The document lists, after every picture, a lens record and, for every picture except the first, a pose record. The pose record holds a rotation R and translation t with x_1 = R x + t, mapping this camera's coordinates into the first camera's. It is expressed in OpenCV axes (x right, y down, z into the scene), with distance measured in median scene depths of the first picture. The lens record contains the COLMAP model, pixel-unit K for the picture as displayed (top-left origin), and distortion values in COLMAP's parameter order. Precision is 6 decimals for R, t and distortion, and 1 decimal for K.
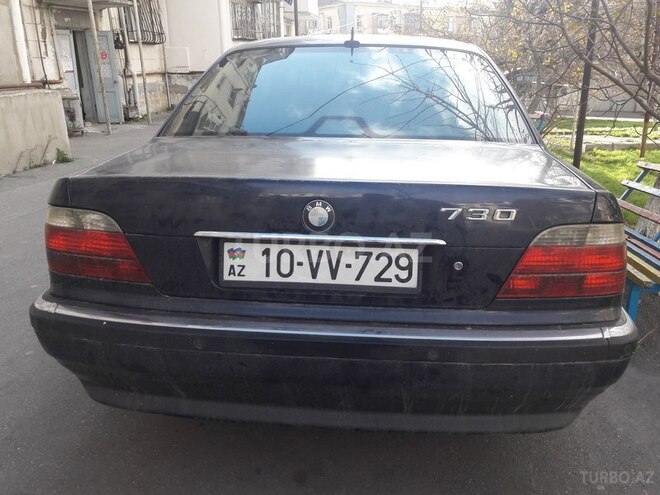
lens RADIAL K [[530.4, 0, 330.0], [0, 530.4, 247.5], [0, 0, 1]] dist [-0.001287, -0.006524]
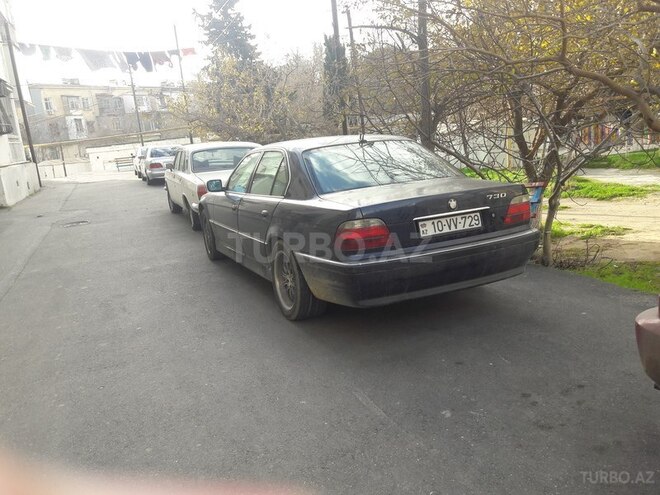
lens RADIAL K [[530.4, 0, 330.0], [0, 530.4, 247.5], [0, 0, 1]] dist [-0.001287, -0.006524]
pose [[0.849045, -0.167931, 0.500921, -1.877667], [0.230558, 0.970864, -0.065312, 0.178879], [-0.475358, 0.170944, 0.863025, -0.969198]]
